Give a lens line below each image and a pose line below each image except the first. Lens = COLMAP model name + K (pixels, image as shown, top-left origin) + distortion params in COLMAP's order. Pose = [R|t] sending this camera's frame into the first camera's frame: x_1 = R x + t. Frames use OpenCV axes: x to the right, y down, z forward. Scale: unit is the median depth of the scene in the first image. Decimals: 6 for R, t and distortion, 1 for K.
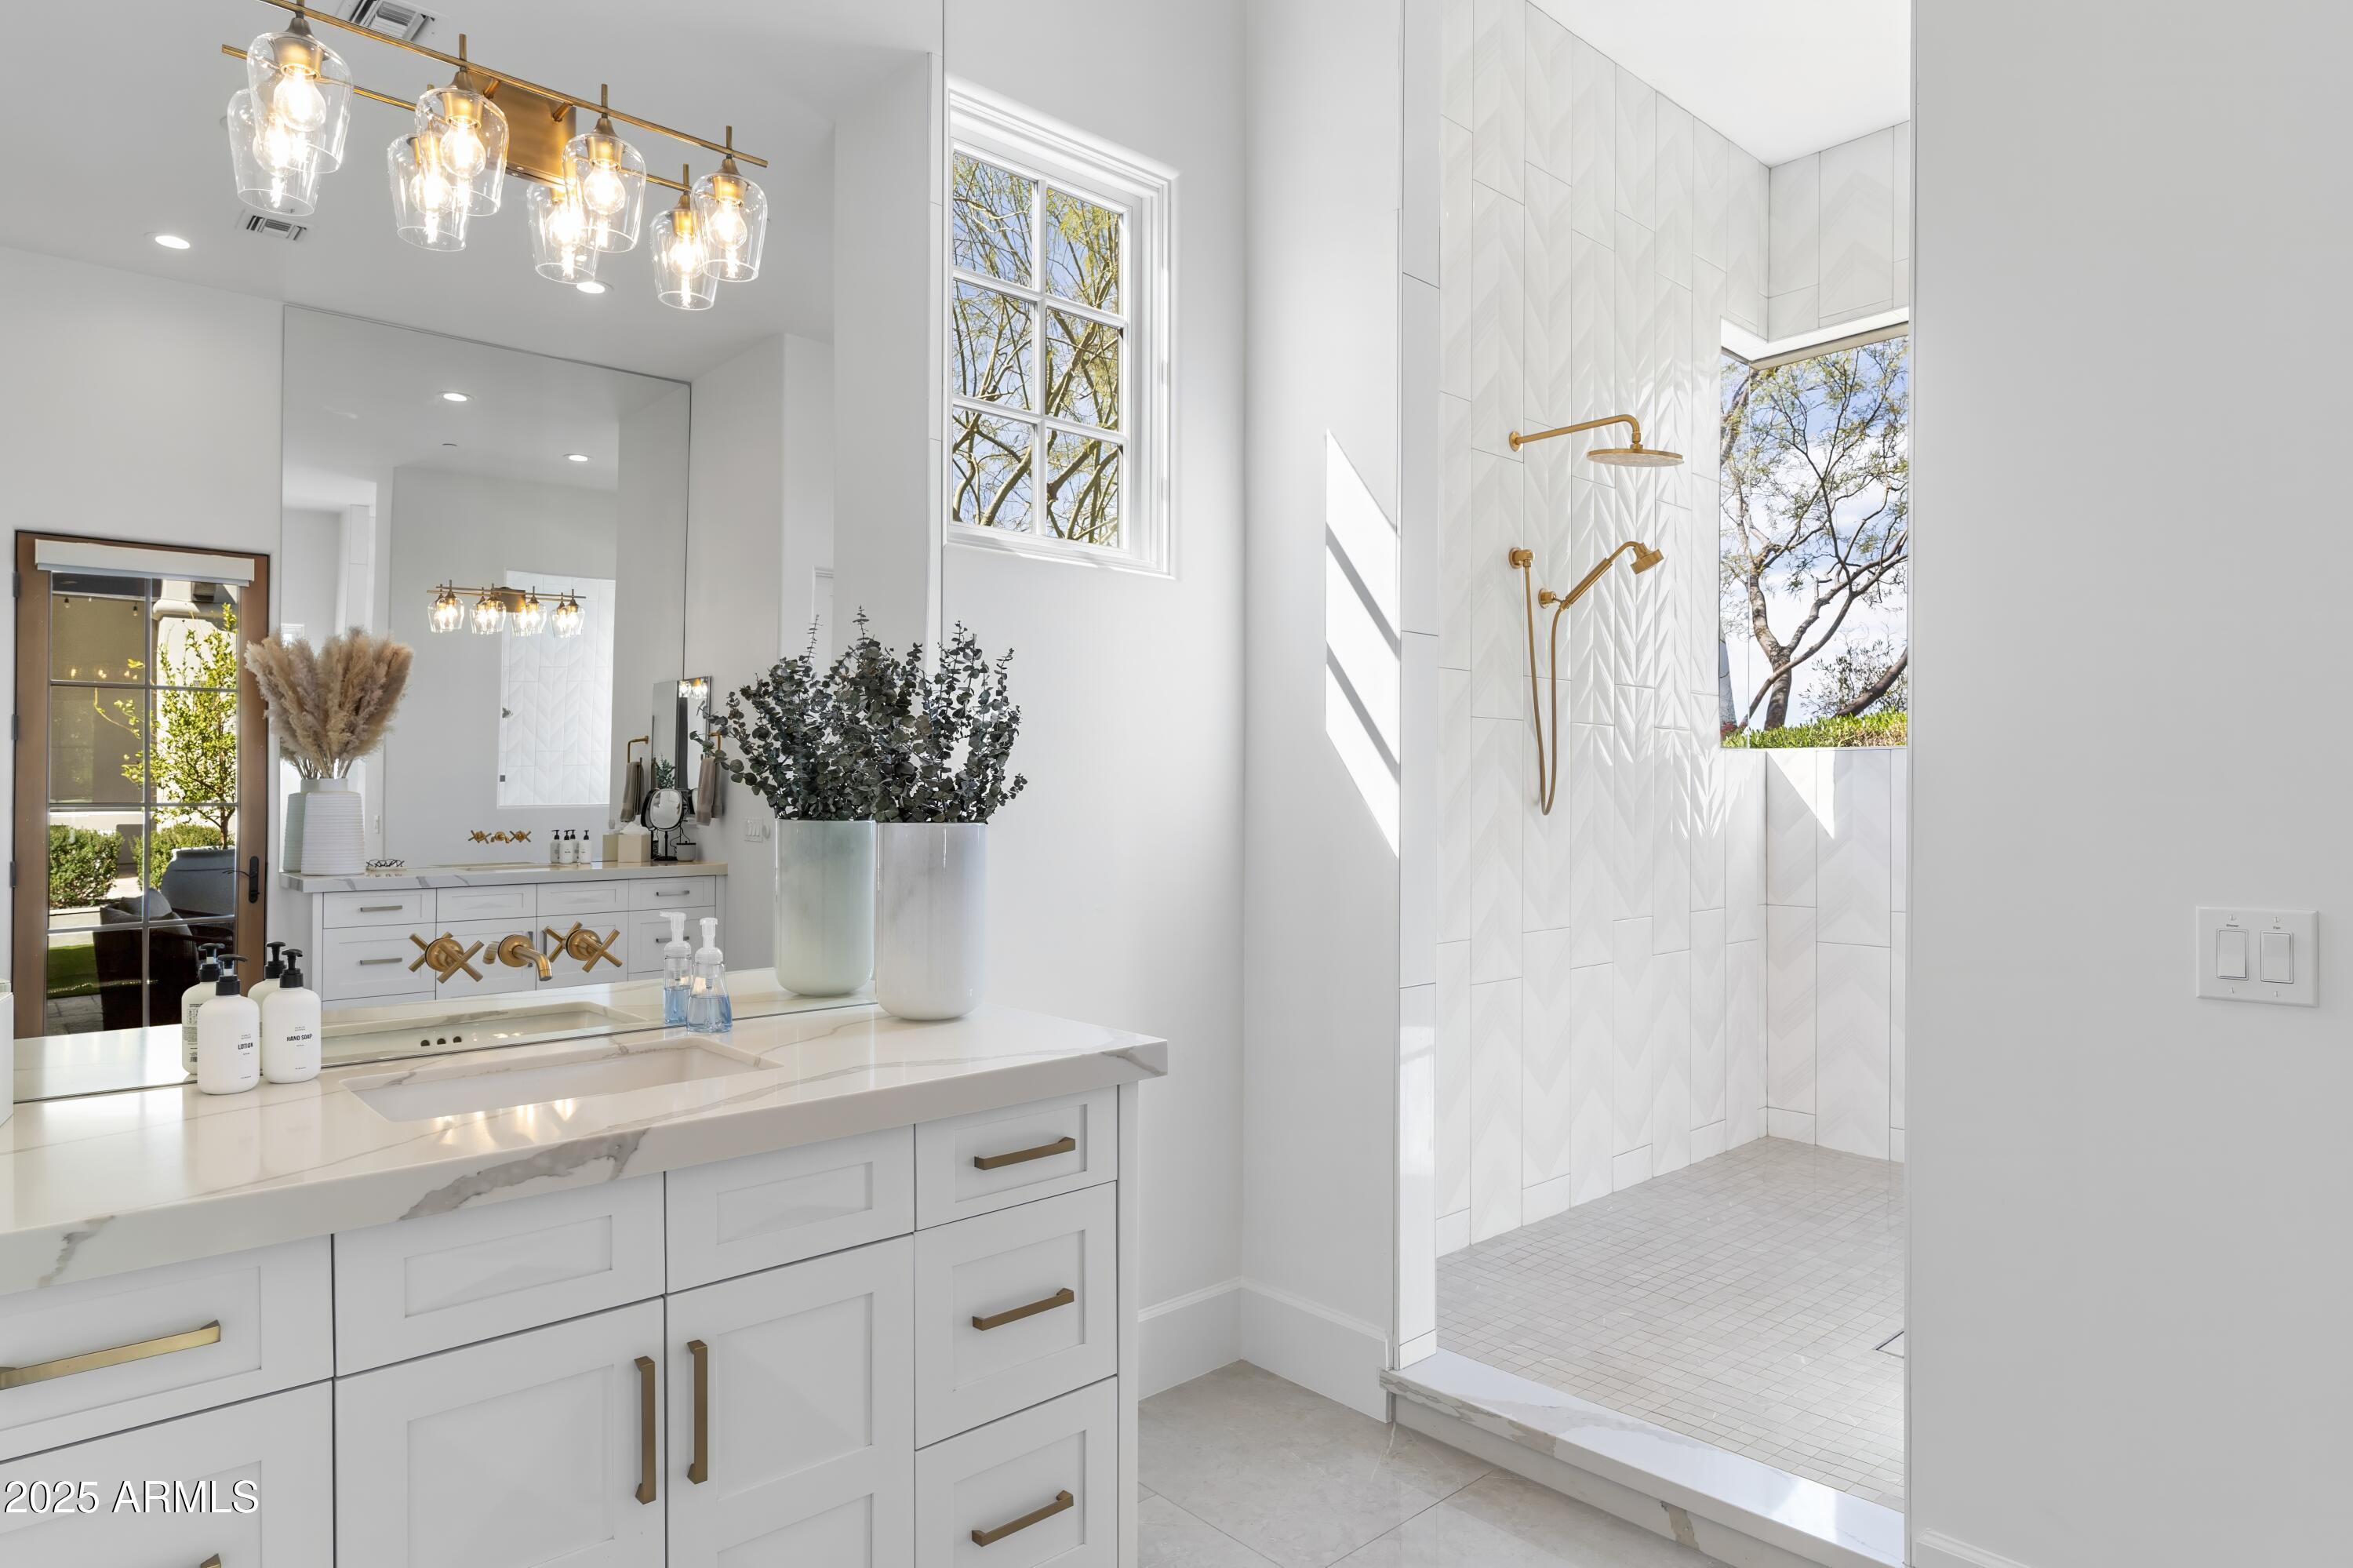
lens RADIAL K [[1357.2, 0, 1178.2], [0, 1357.2, 805.5], [0, 0, 1]] dist [0.001538, -0.000083]
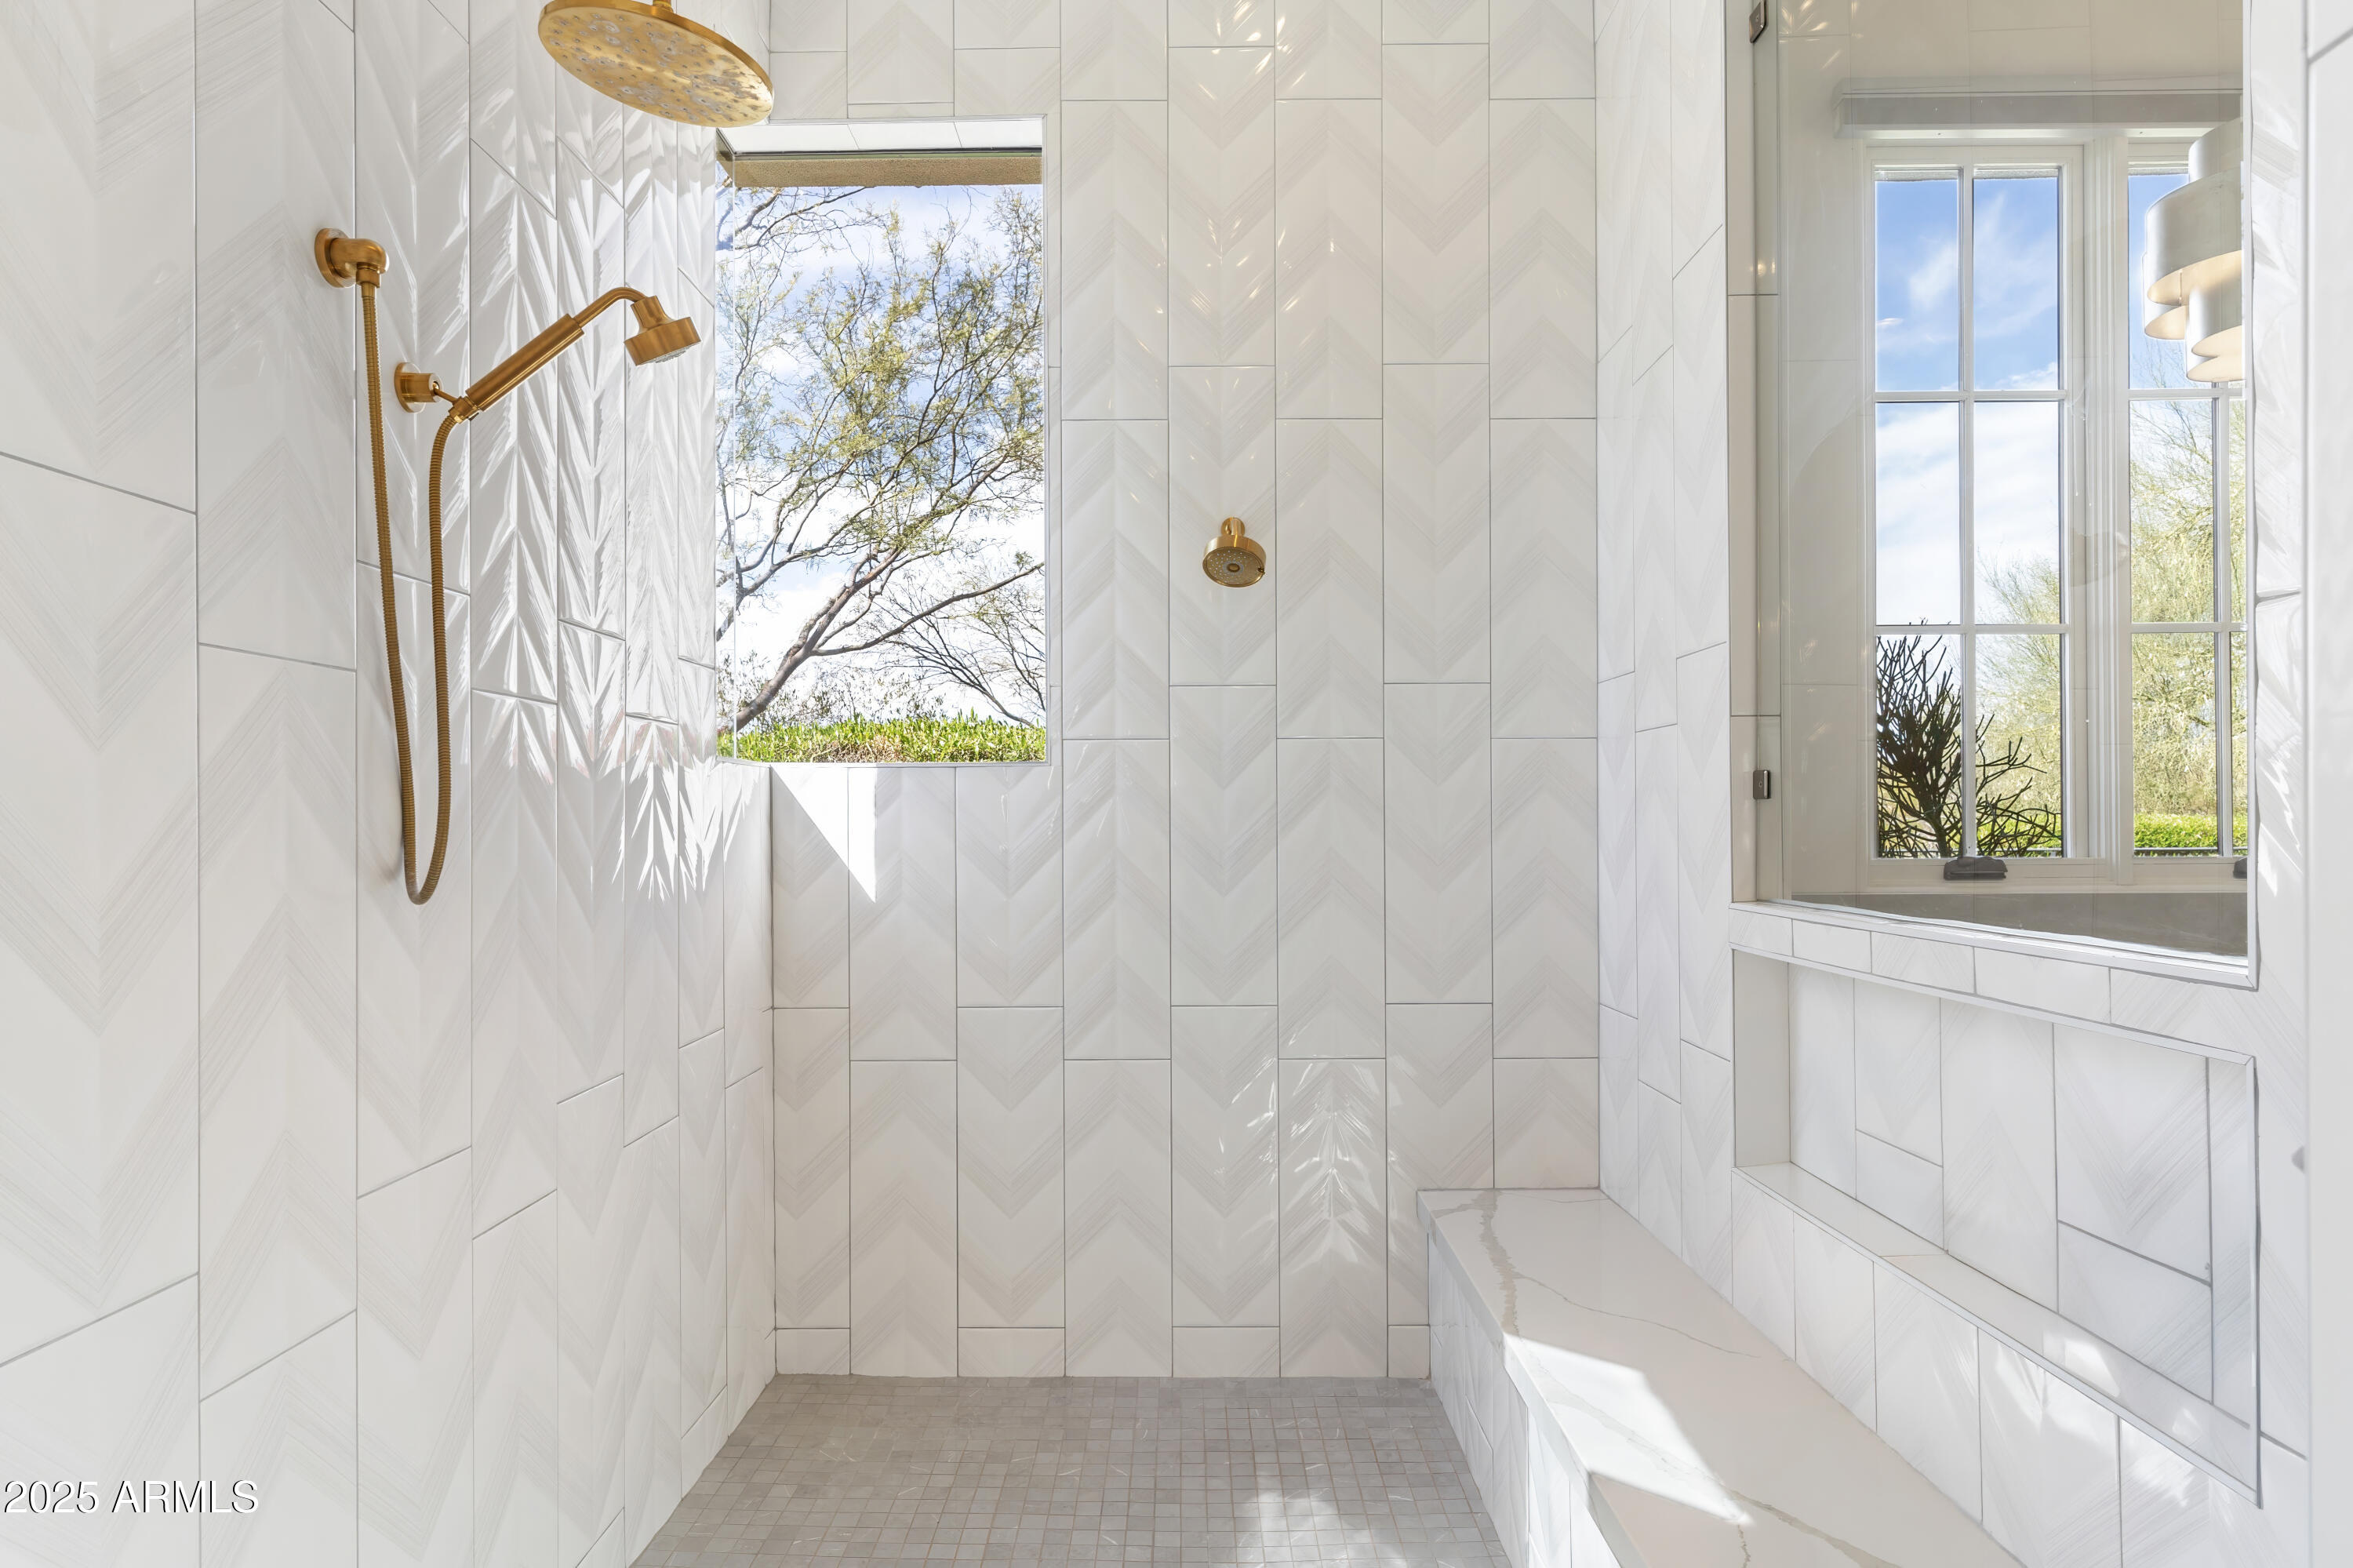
lens RADIAL K [[1357.2, 0, 1178.2], [0, 1357.2, 805.5], [0, 0, 1]] dist [0.001538, -0.000083]
pose [[0.677209, -0.000379, 0.735791, 0.112725], [0.012388, 0.999864, -0.010886, -0.014516], [-0.735686, 0.016487, 0.677122, 0.503883]]
